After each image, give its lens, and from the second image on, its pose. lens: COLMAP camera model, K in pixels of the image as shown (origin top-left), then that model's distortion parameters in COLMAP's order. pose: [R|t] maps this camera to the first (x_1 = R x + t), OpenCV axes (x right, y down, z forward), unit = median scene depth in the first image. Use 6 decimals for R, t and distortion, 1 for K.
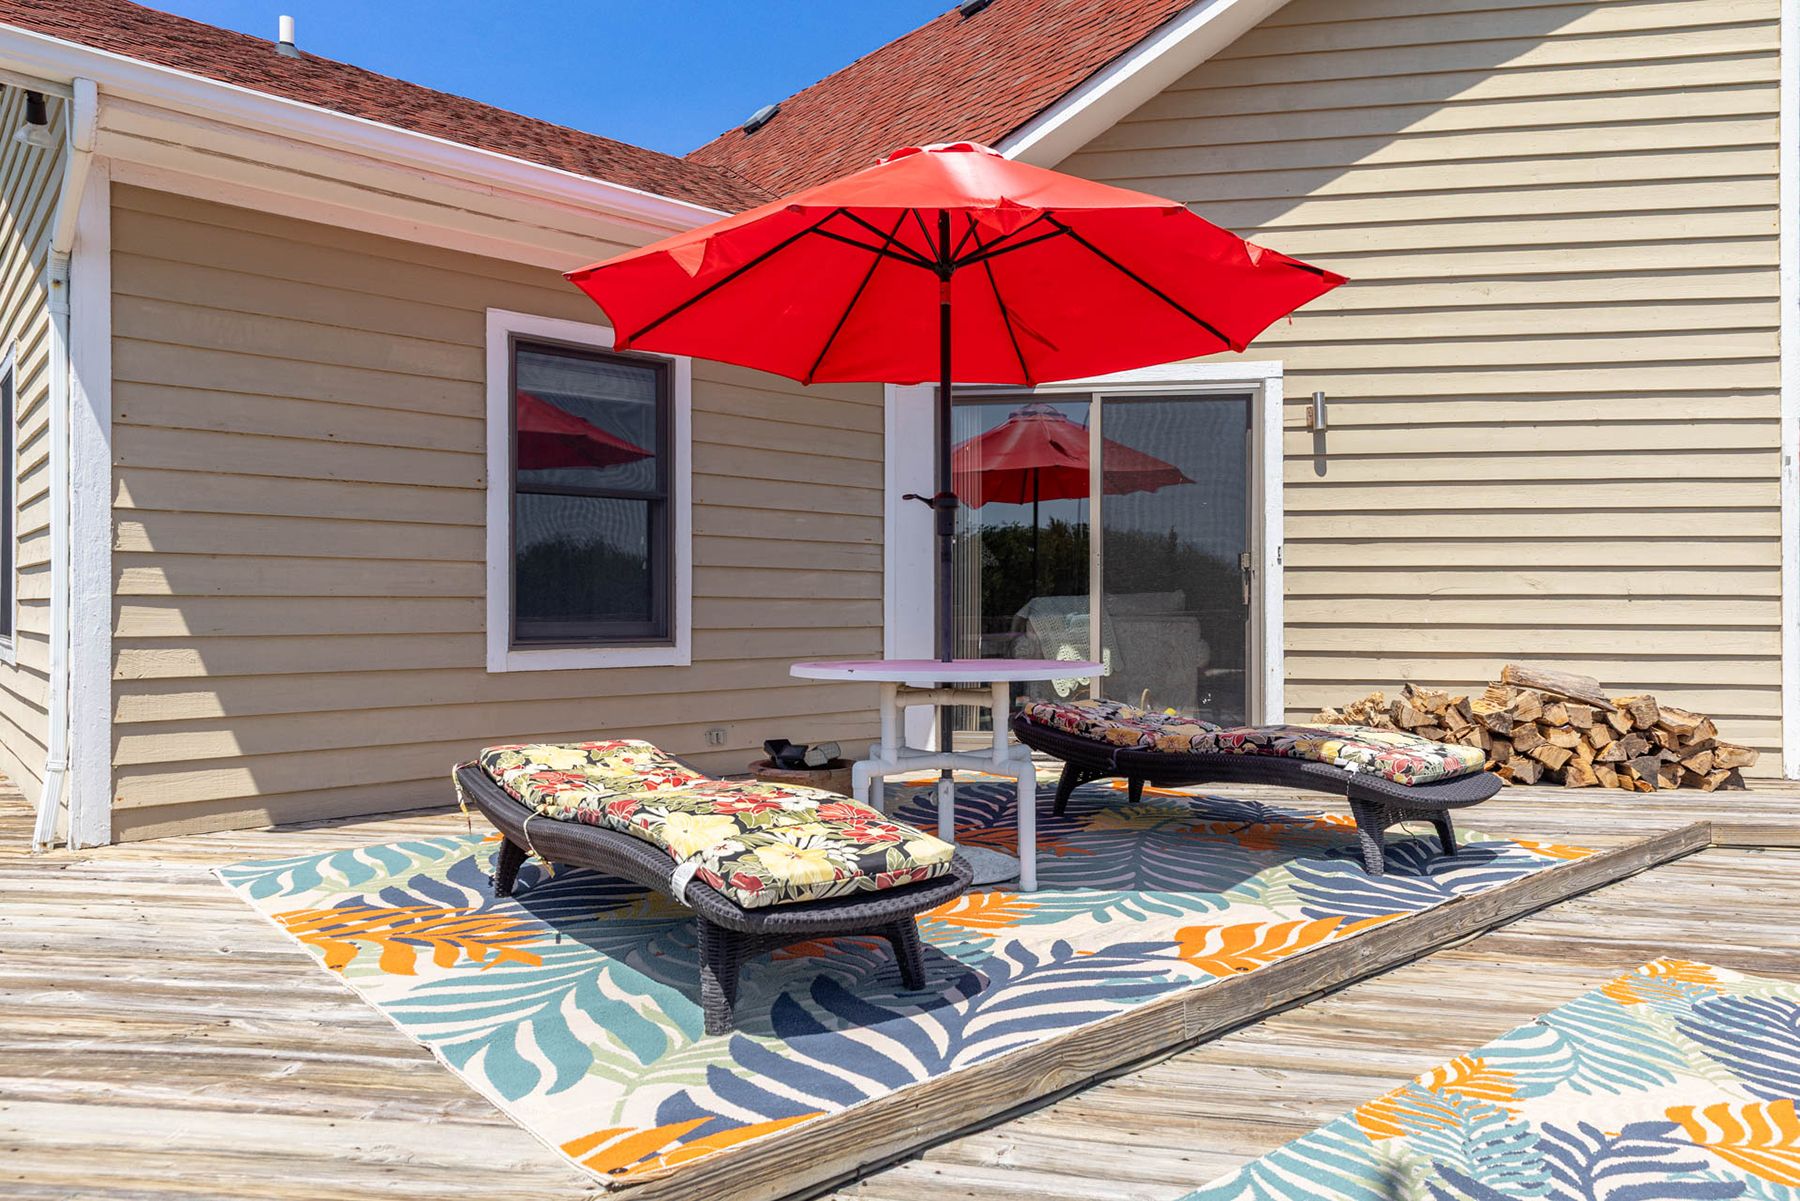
lens RADIAL K [[1198.9, 0, 902.4], [0, 1198.9, 600.2], [0, 0, 1]] dist [0.019975, -0.015244]
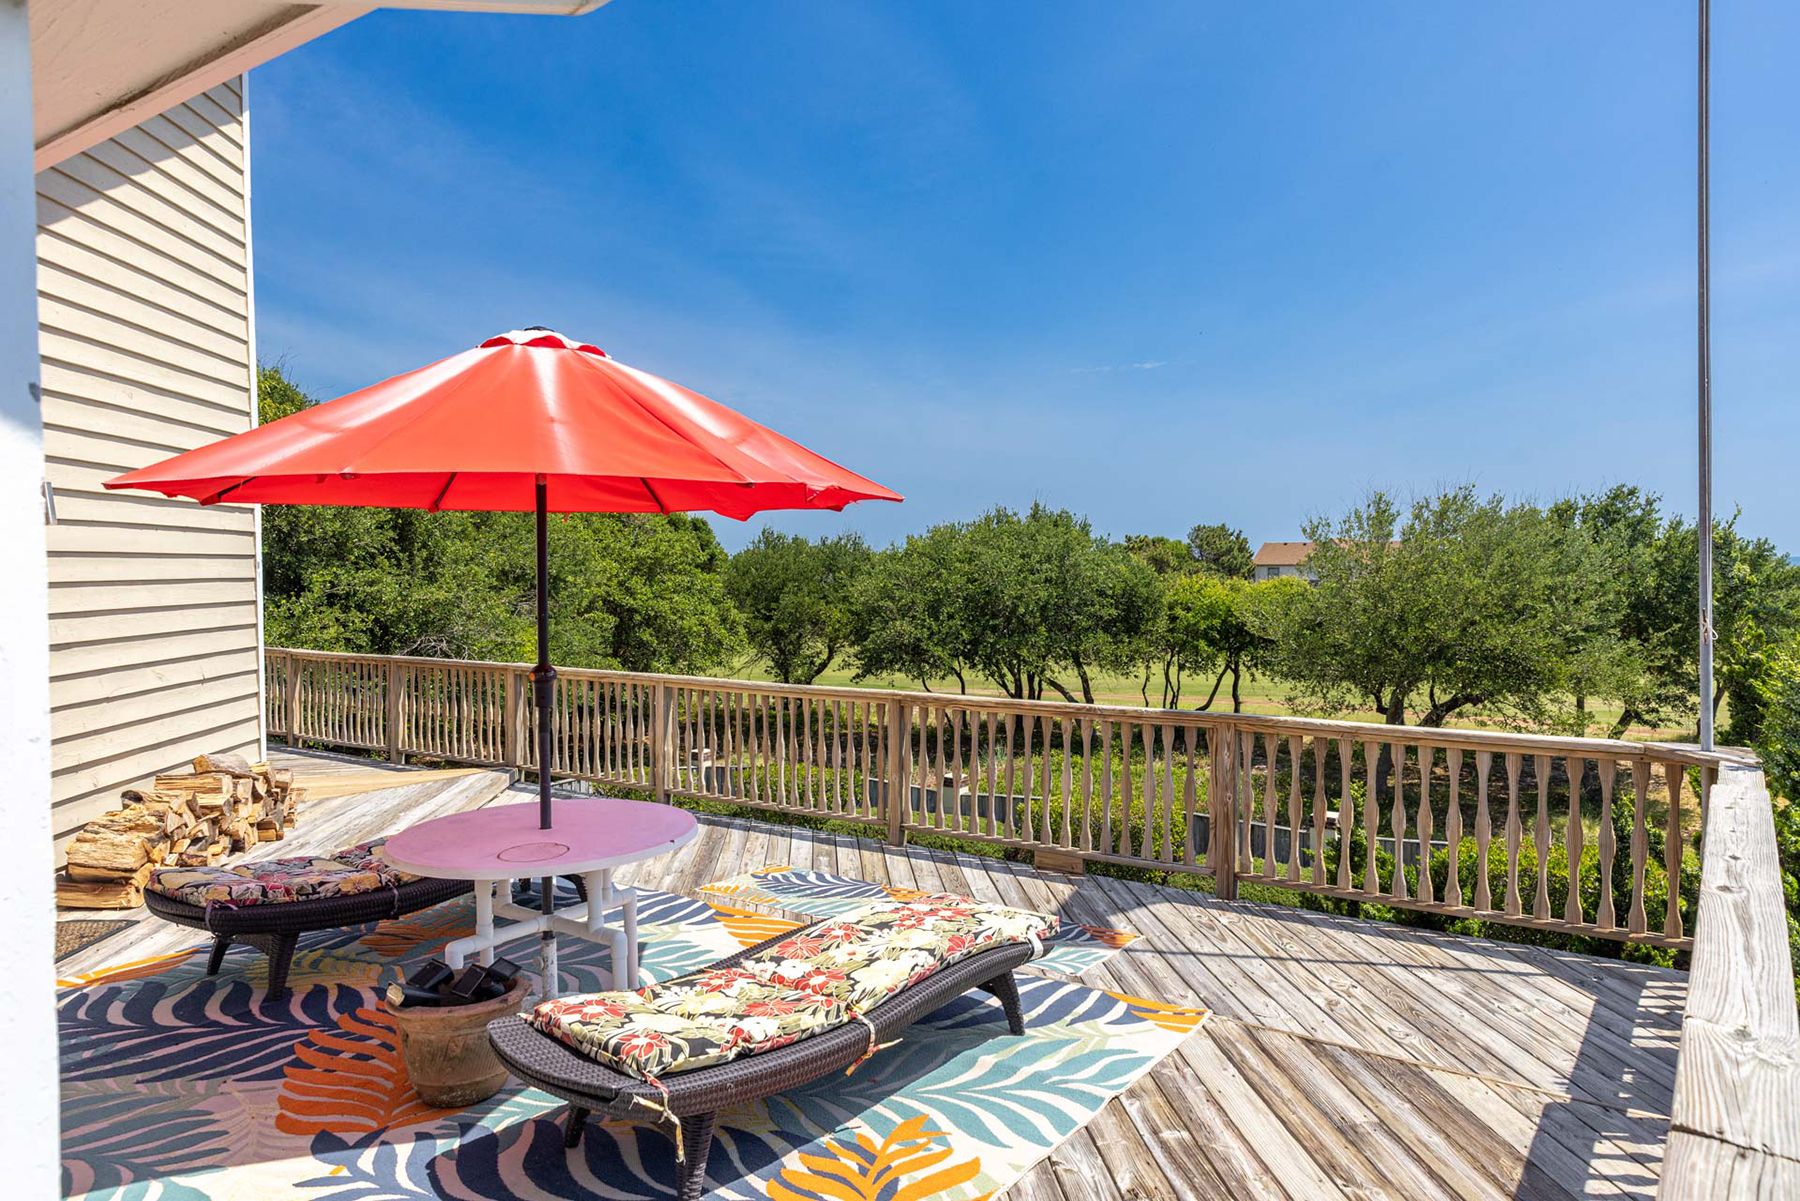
lens RADIAL K [[1198.9, 0, 903.8], [0, 1198.9, 574.7], [0, 0, 1]] dist [0.019975, -0.015244]
pose [[-0.244816, -0.009572, 0.969522, -1.611652], [0.000002, 0.999951, 0.009873, -0.275321], [-0.969570, 0.002419, -0.244804, 1.454912]]
